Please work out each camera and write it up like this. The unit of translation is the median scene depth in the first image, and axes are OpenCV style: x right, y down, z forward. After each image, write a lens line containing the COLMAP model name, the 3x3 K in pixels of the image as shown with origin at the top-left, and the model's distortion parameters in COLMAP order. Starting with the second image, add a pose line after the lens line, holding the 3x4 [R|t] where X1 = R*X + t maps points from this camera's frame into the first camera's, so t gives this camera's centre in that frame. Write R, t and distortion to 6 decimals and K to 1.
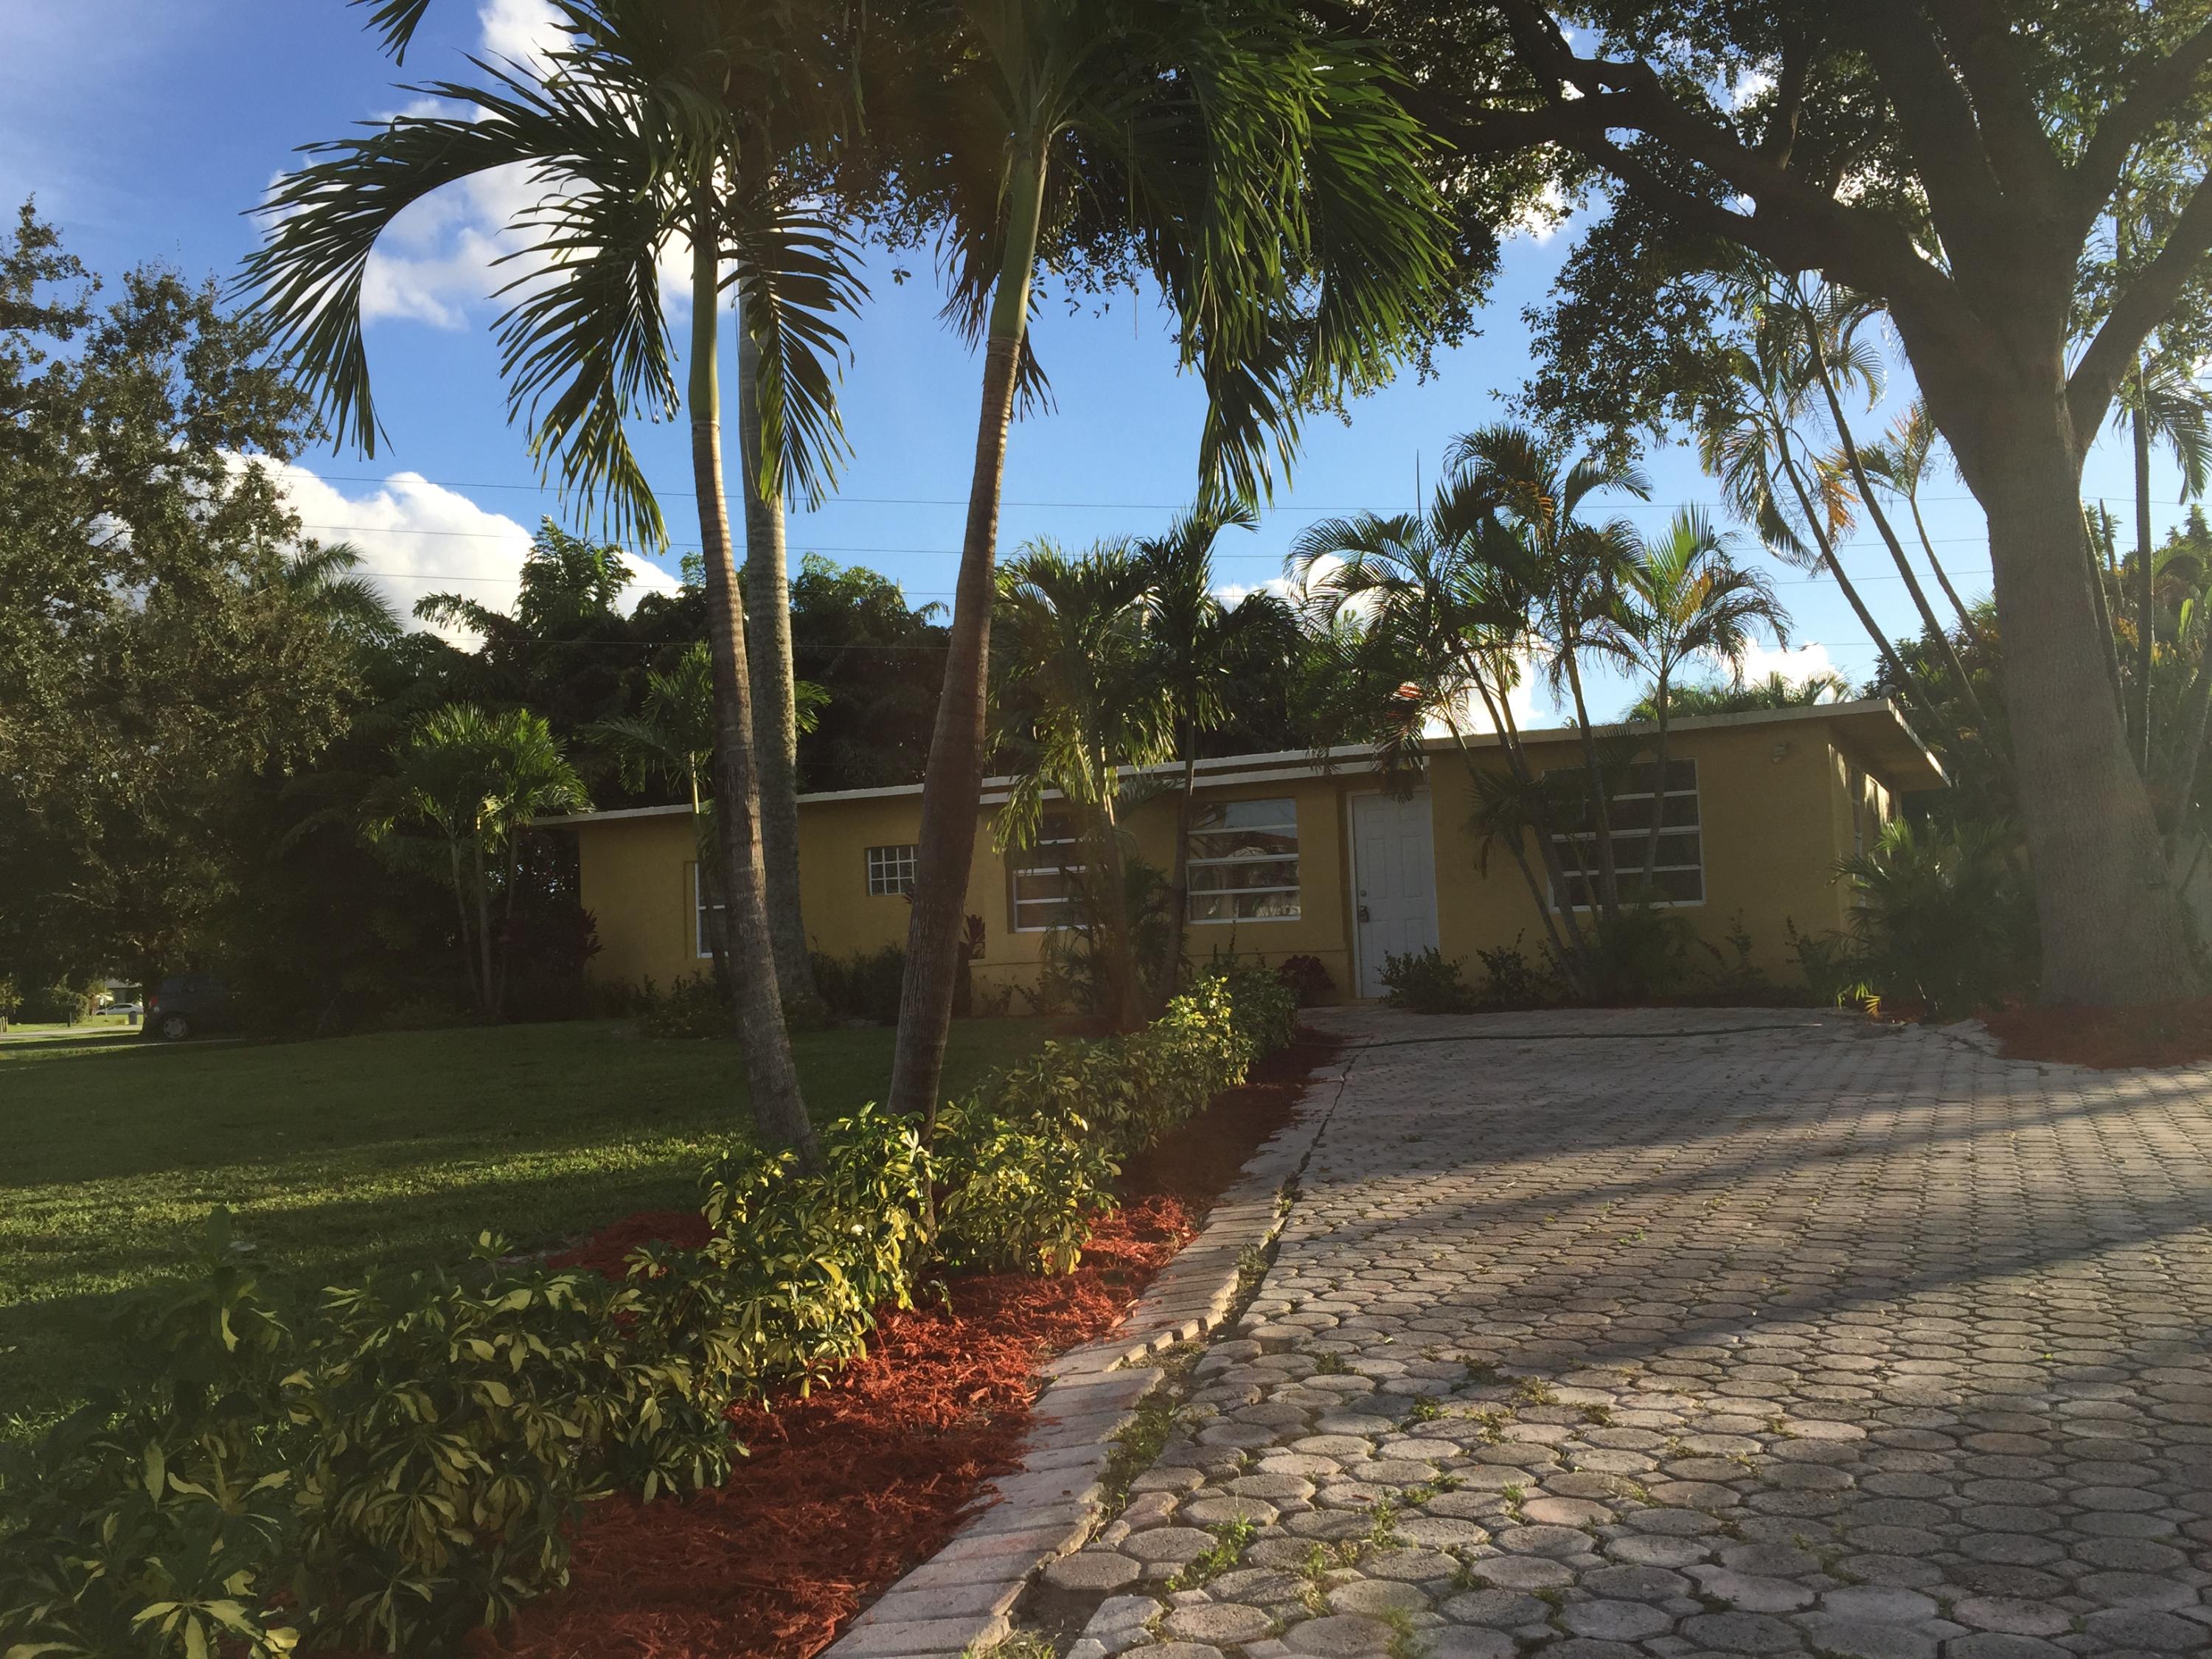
lens RADIAL K [[1885.0, 0, 1125.1], [0, 1885.0, 838.1], [0, 0, 1]] dist [0.080048, -0.098455]
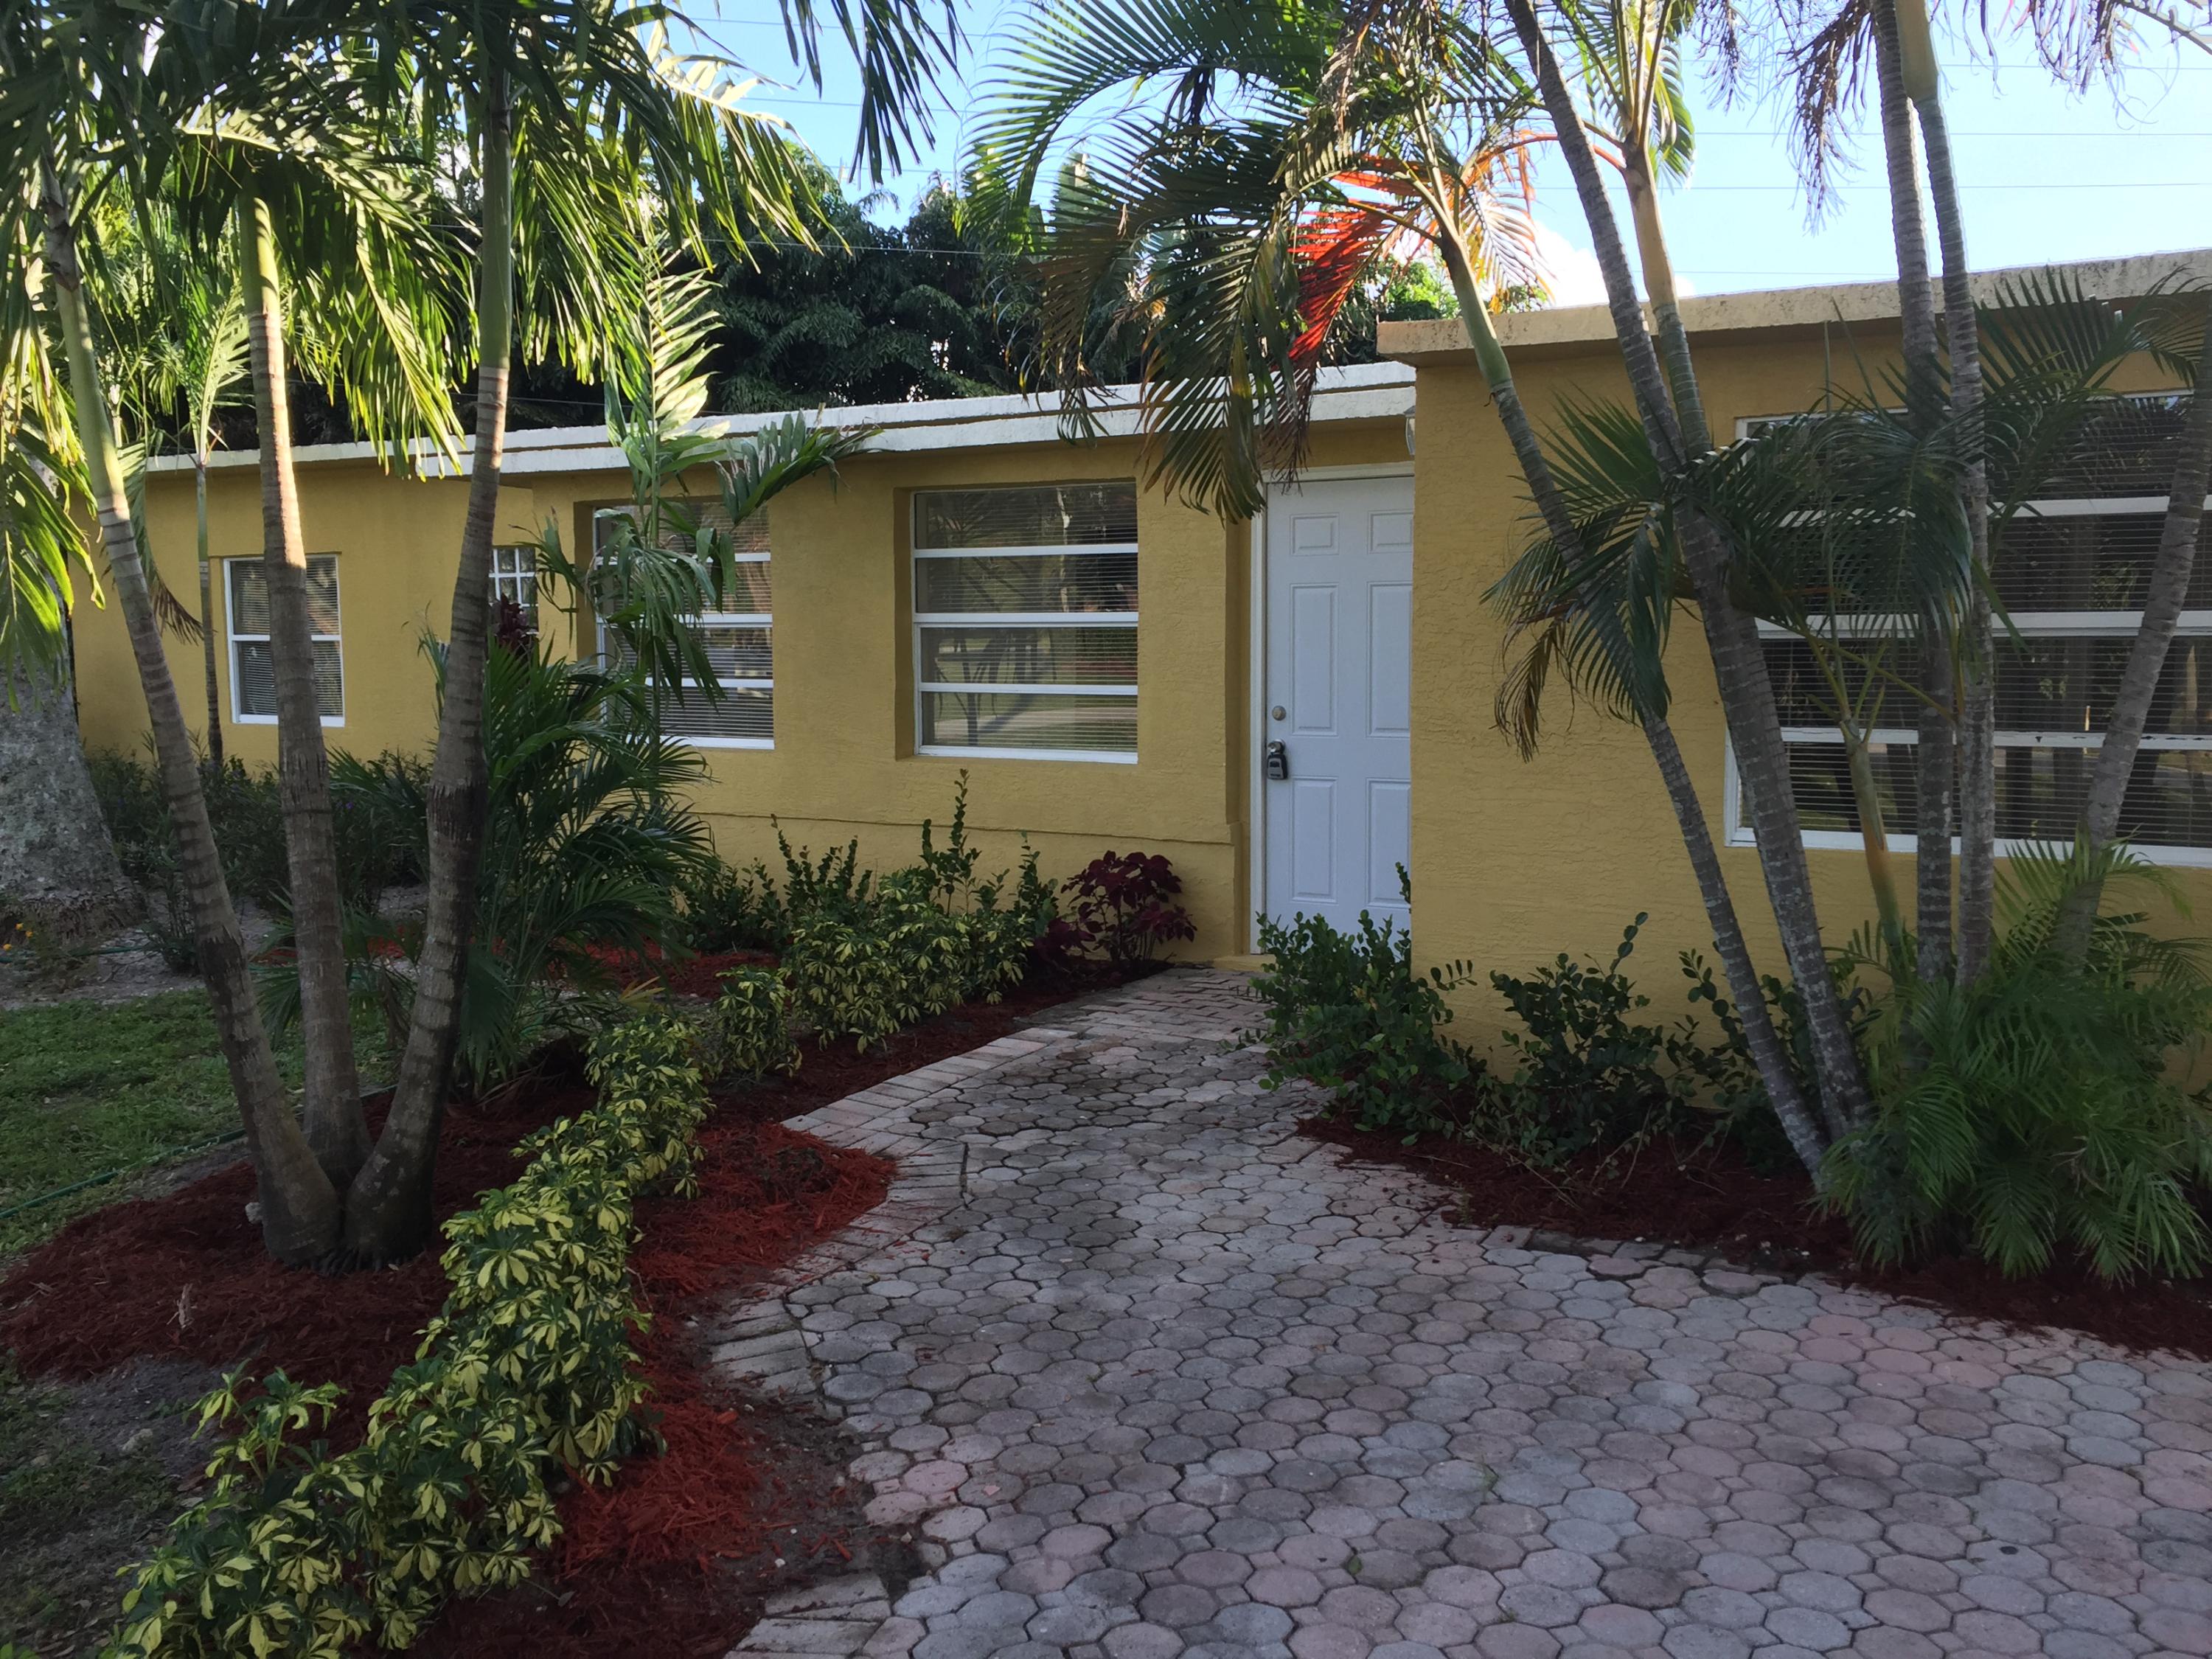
lens RADIAL K [[1885.0, 0, 1125.1], [0, 1885.0, 838.1], [0, 0, 1]] dist [0.080048, -0.098455]
pose [[0.997263, 0.040434, -0.061897, 0.143082], [-0.029264, 0.984703, 0.171764, -0.018872], [0.067895, -0.169482, 0.983192, 0.682766]]
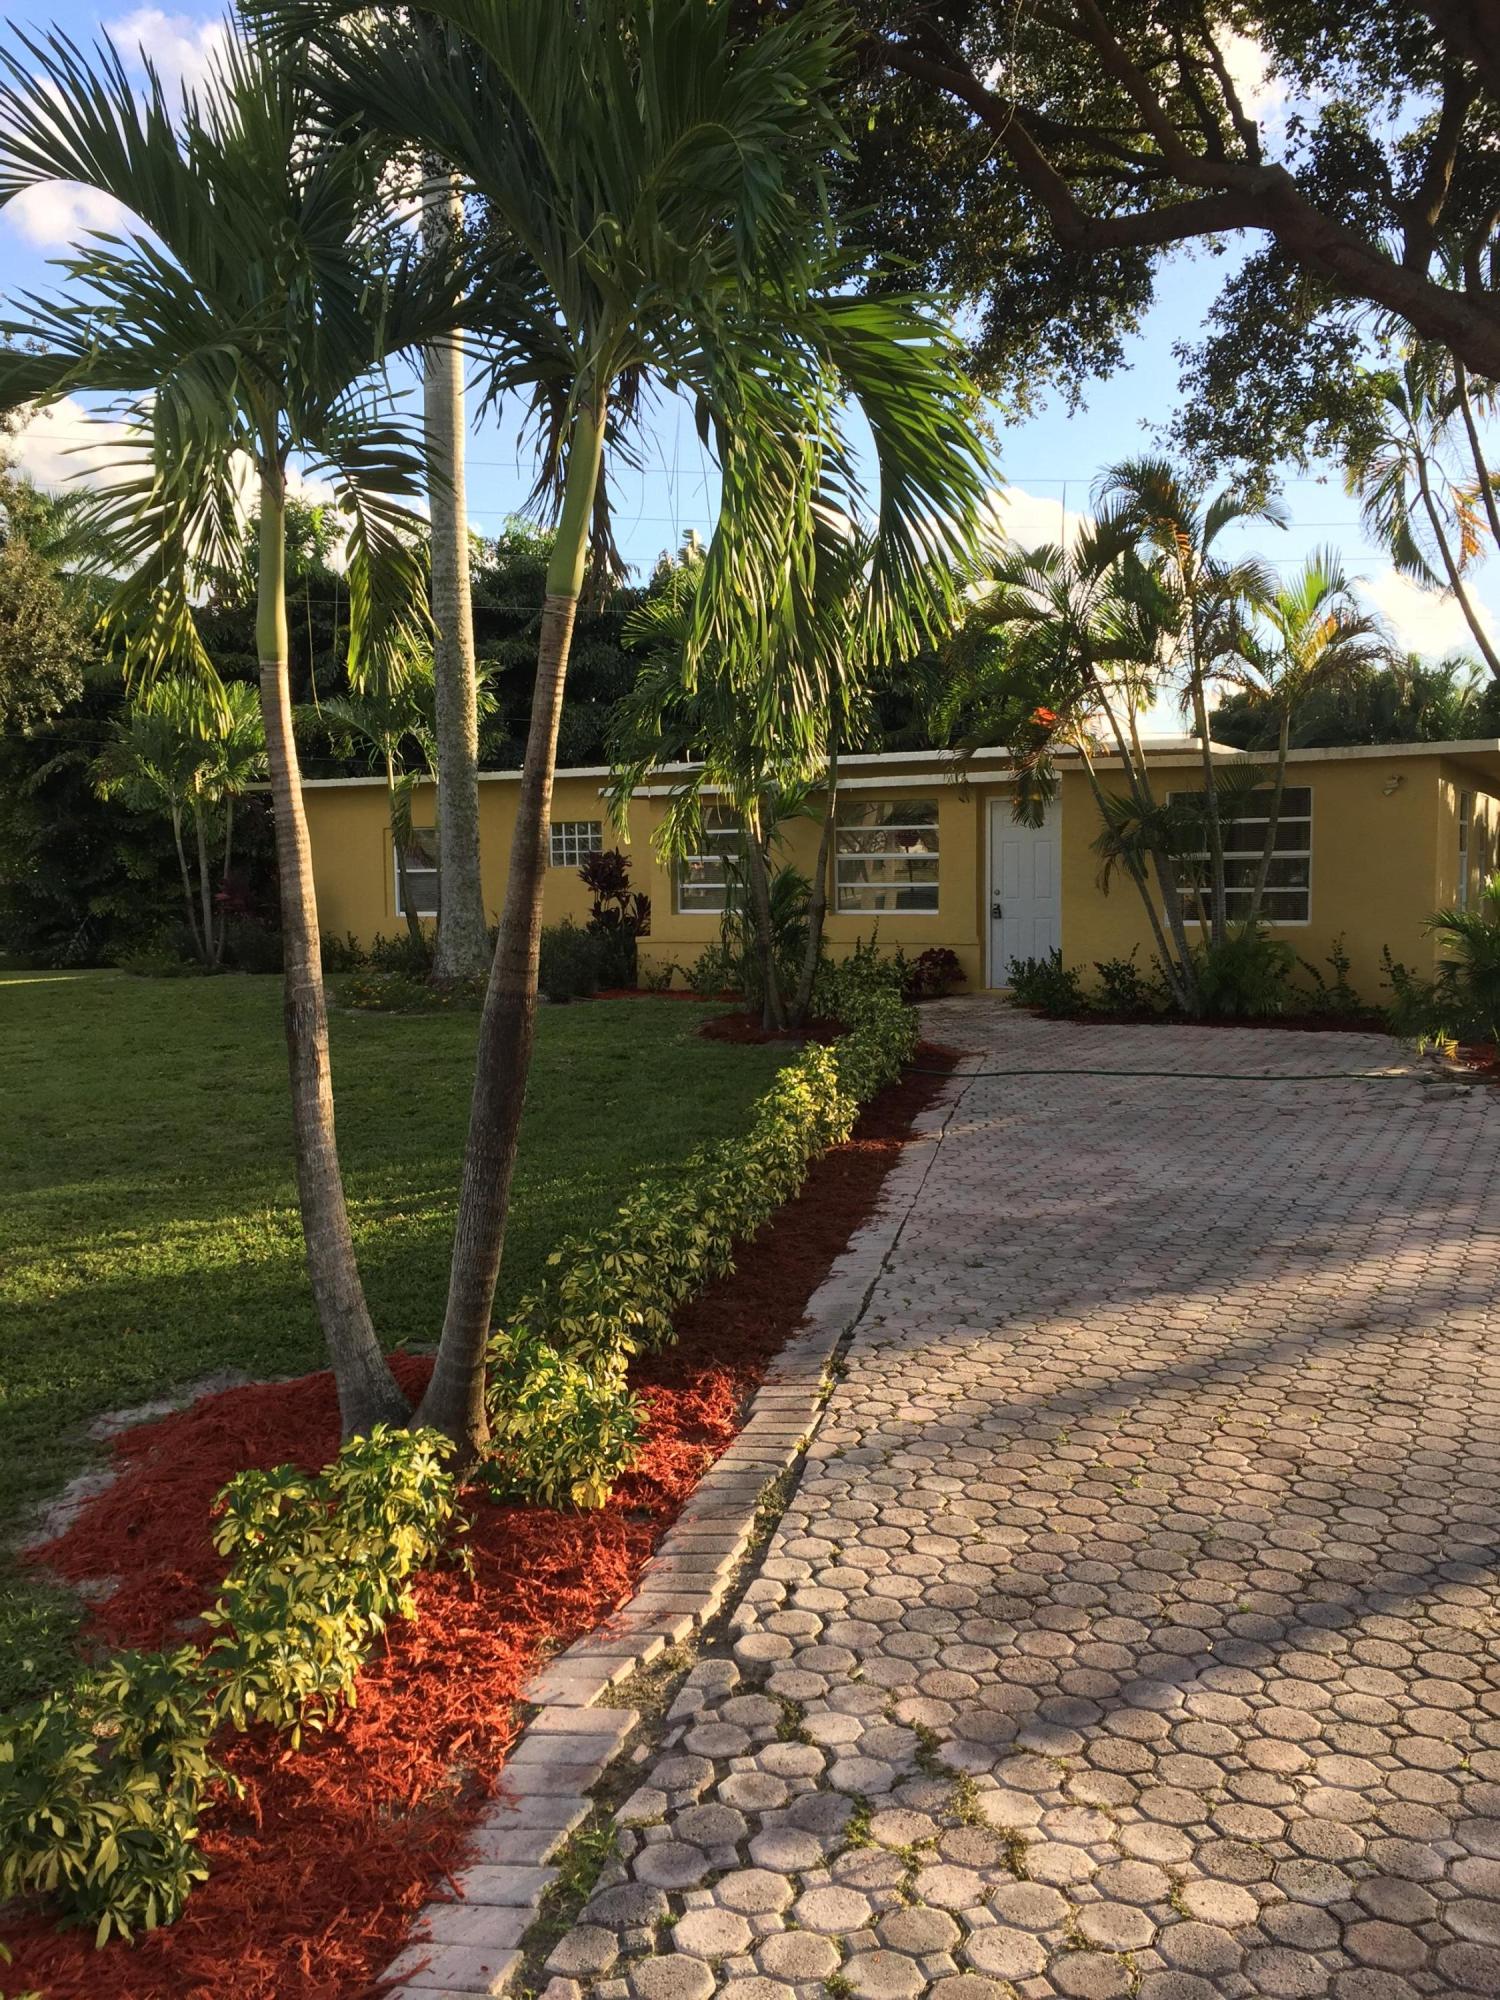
lens RADIAL K [[1704.3, 0, 750.0], [0, 1704.3, 1000.0], [0, 0, 1]] dist [0.080048, -0.098455]
pose [[0.999036, 0.030304, -0.031762, 0.021088], [-0.025542, 0.989697, 0.140879, -0.052878], [0.035704, -0.139932, 0.989517, 0.020285]]
